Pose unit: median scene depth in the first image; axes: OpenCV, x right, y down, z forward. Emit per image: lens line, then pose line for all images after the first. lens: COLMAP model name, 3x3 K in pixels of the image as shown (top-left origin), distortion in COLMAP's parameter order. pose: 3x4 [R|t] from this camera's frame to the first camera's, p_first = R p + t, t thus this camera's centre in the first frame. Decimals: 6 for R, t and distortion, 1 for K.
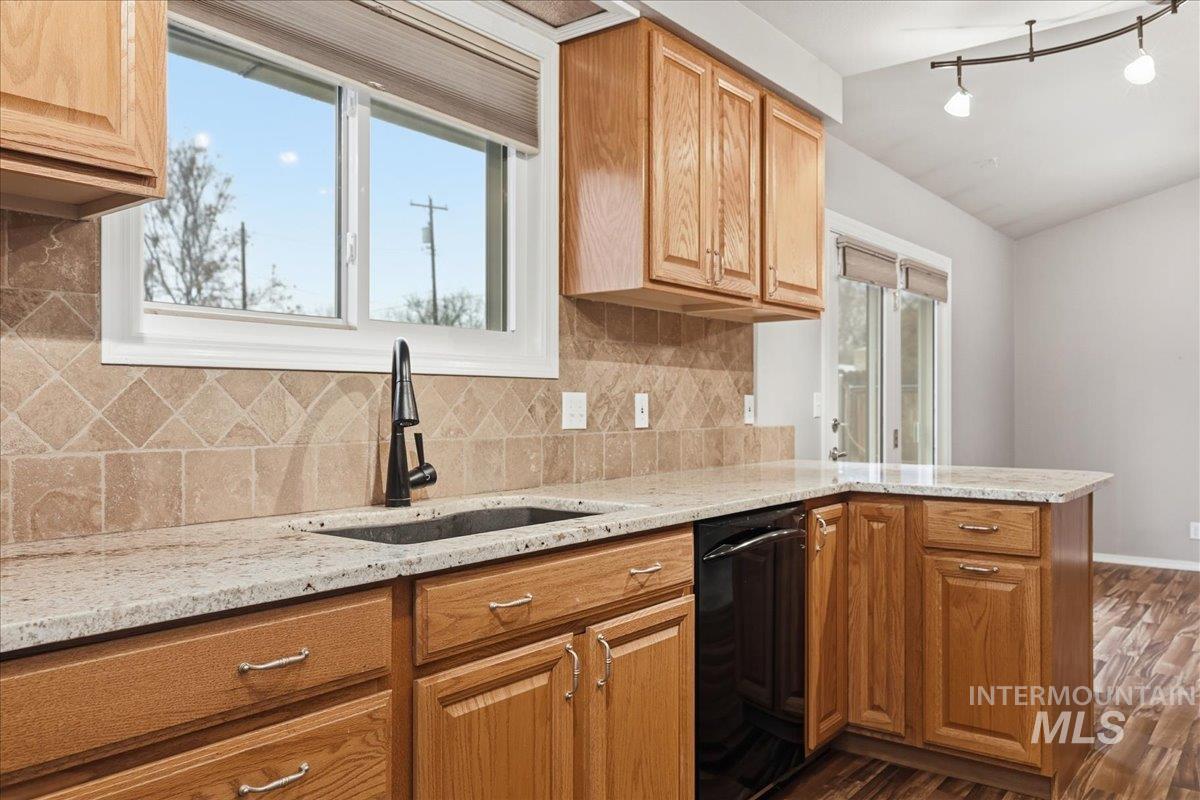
lens RADIAL K [[907.9, 0, 599.2], [0, 907.9, 401.0], [0, 0, 1]] dist [-0.005705, -0.003605]
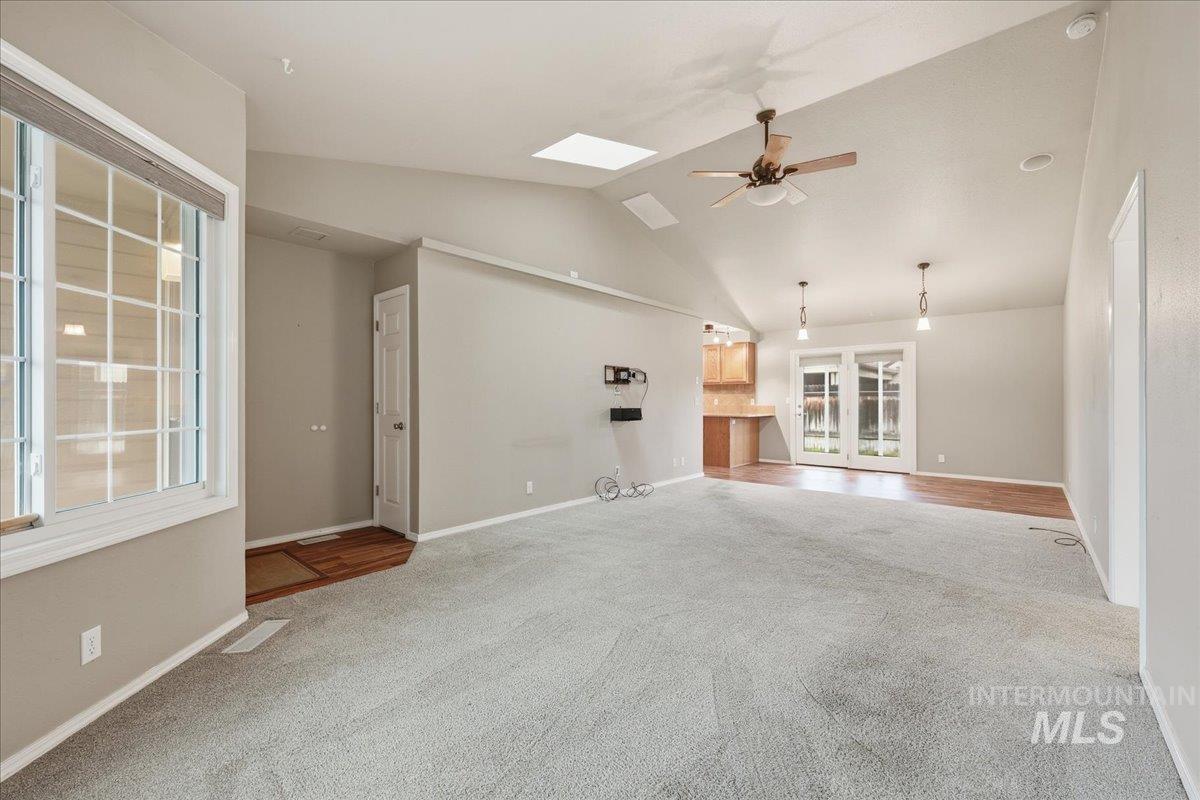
lens RADIAL K [[486.9, 0, 597.2], [0, 486.9, 399.4], [0, 0, 1]] dist [0.001803, -0.000119]
pose [[-0.058839, -0.004950, -0.998255, 3.470576], [0.003204, 0.999982, -0.005147, 0.009076], [0.998262, -0.003501, -0.058822, 0.430321]]
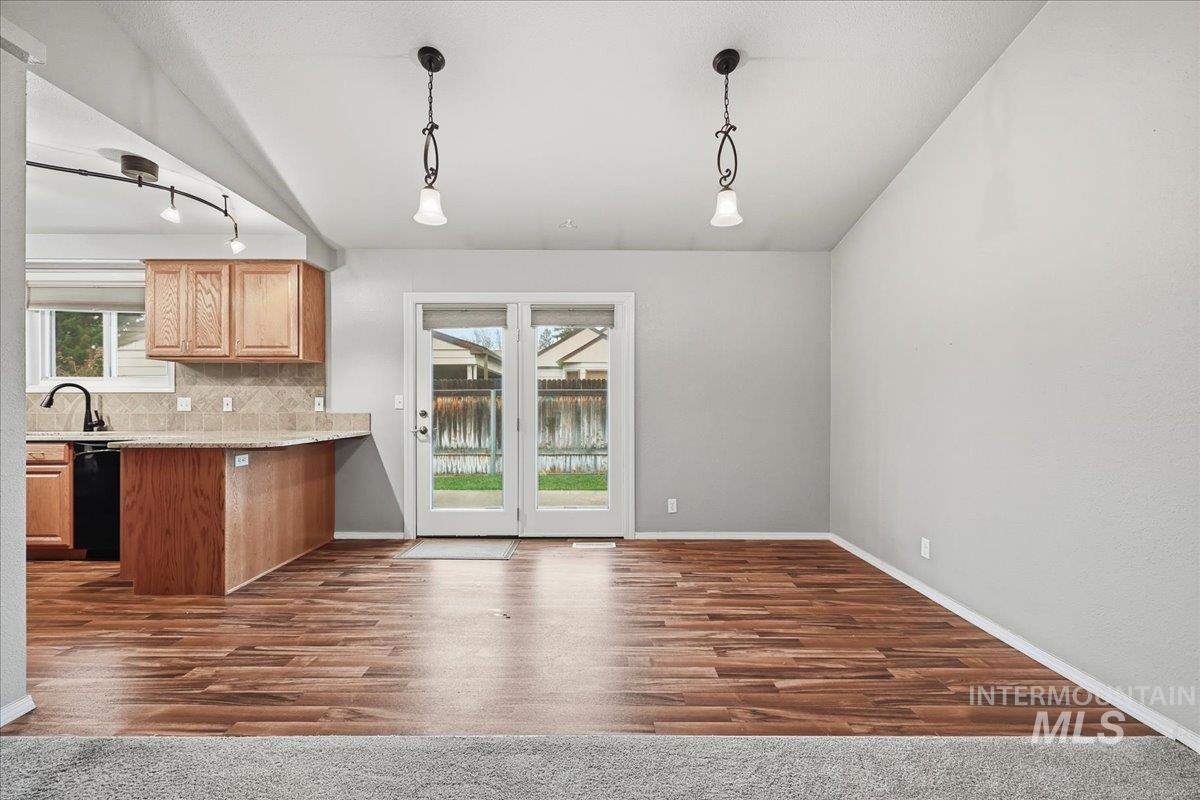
lens RADIAL K [[486.9, 0, 597.3], [0, 486.9, 404.9], [0, 0, 1]] dist [0.001803, -0.000119]
pose [[0.620306, 0.000911, -0.784359, 1.811034], [0.003055, 0.999989, 0.003578, 0.010964], [0.784354, -0.004616, 0.620296, 1.020024]]
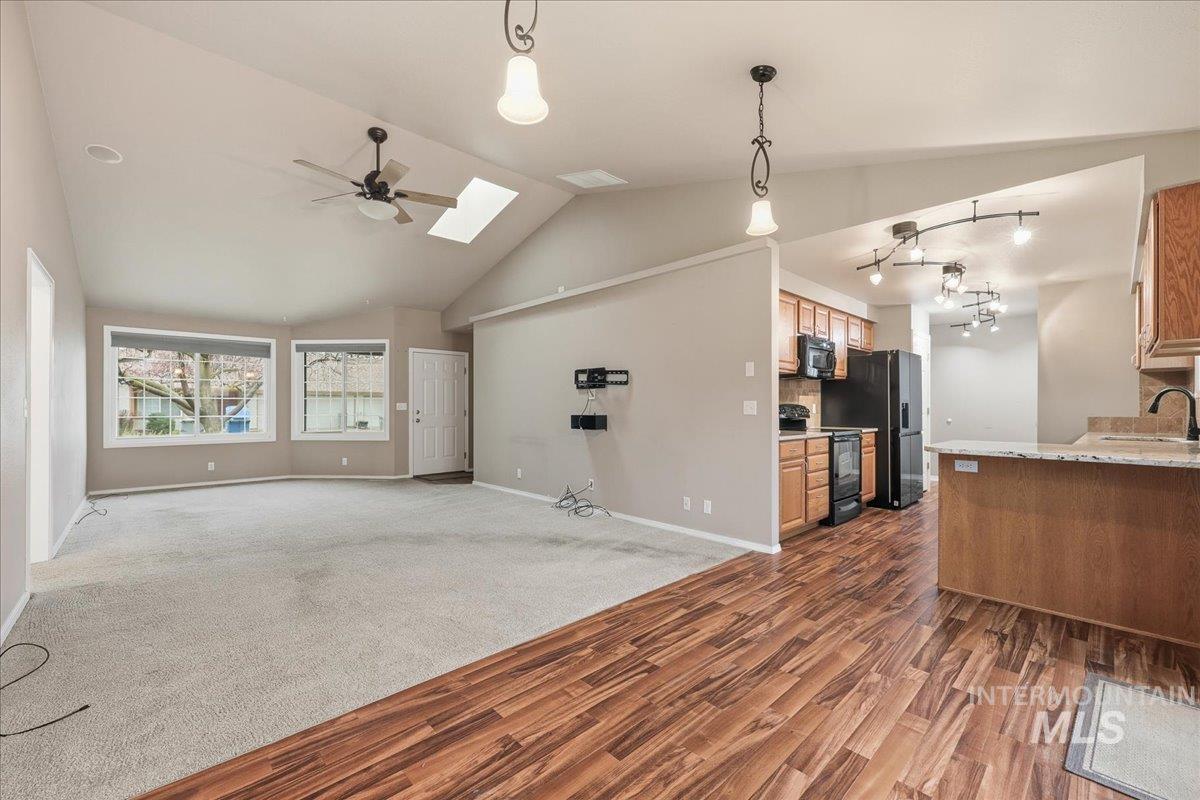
lens RADIAL K [[486.9, 0, 598.2], [0, 486.9, 404.2], [0, 0, 1]] dist [0.001803, -0.000119]
pose [[-0.988157, -0.003298, 0.153412, 1.140182], [-0.005033, 0.999928, -0.010924, 0.014204], [-0.153365, -0.011566, -0.988102, 2.197800]]
